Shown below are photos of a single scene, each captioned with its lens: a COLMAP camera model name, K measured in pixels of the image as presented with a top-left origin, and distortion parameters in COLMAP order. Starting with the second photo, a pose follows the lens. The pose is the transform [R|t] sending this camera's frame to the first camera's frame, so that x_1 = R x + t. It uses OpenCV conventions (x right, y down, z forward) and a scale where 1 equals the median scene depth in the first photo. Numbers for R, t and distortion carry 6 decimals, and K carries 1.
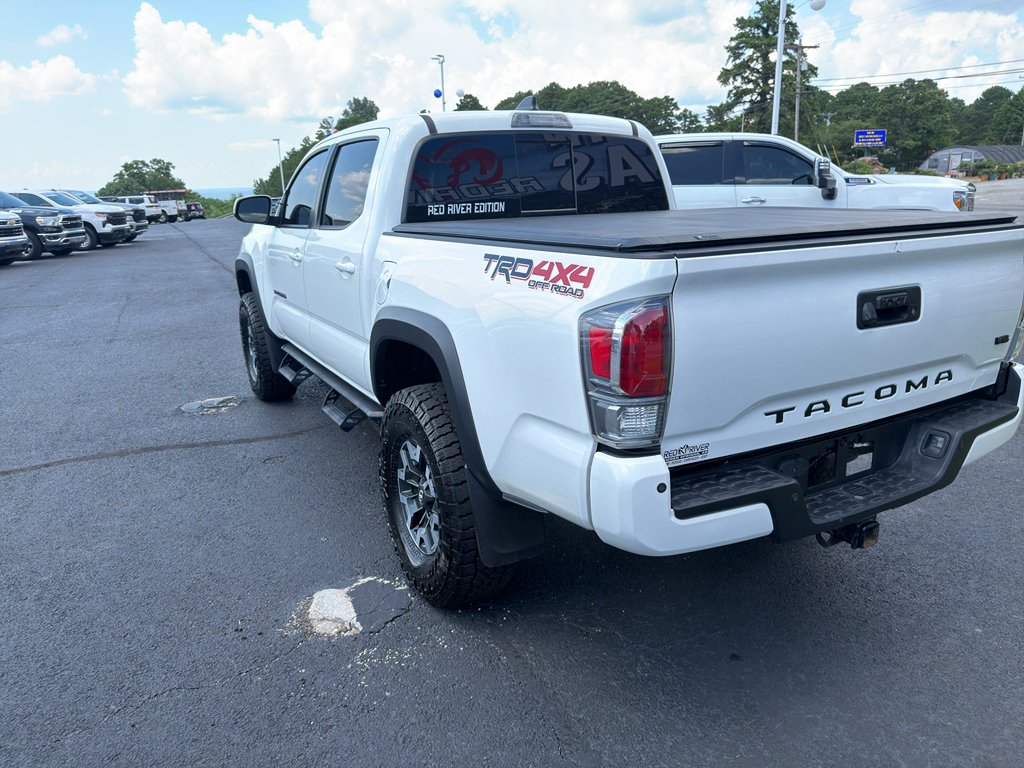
lens RADIAL K [[722.9, 0, 510.0], [0, 722.9, 380.1], [0, 0, 1]] dist [0.029310, -0.038721]
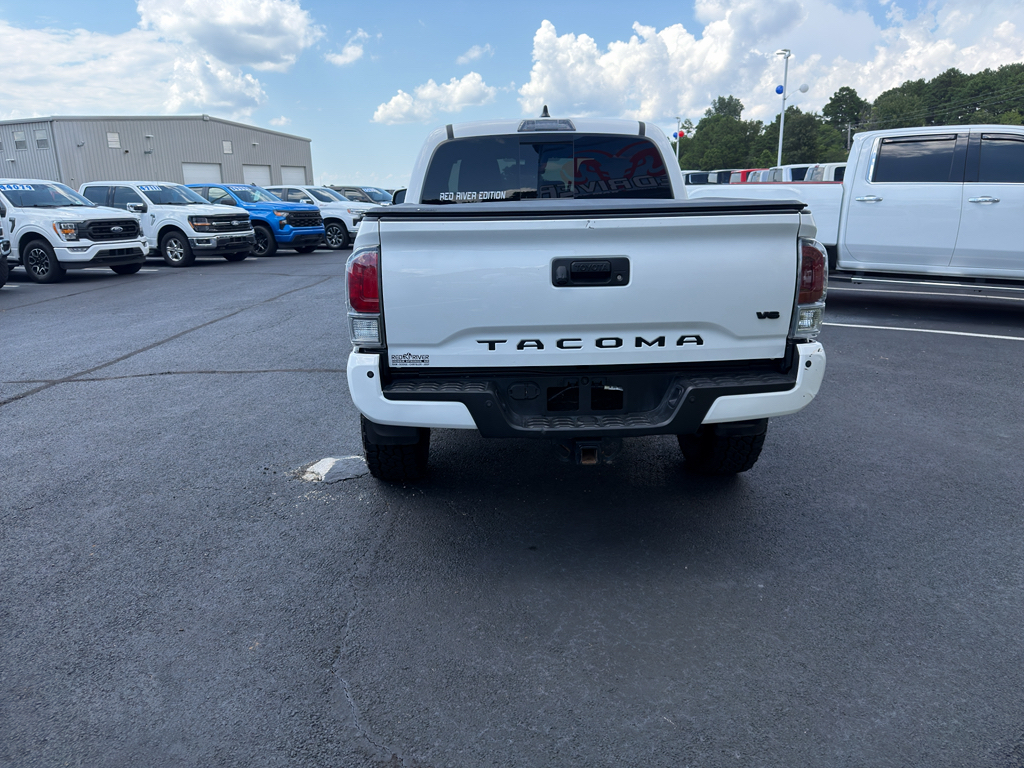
lens RADIAL K [[722.9, 0, 517.2], [0, 722.9, 384.6], [0, 0, 1]] dist [0.029310, -0.038721]
pose [[0.890774, 0.125894, -0.436661, 0.816814], [-0.123399, 0.991767, 0.034208, 0.056983], [0.437373, 0.023412, 0.898975, -0.160120]]
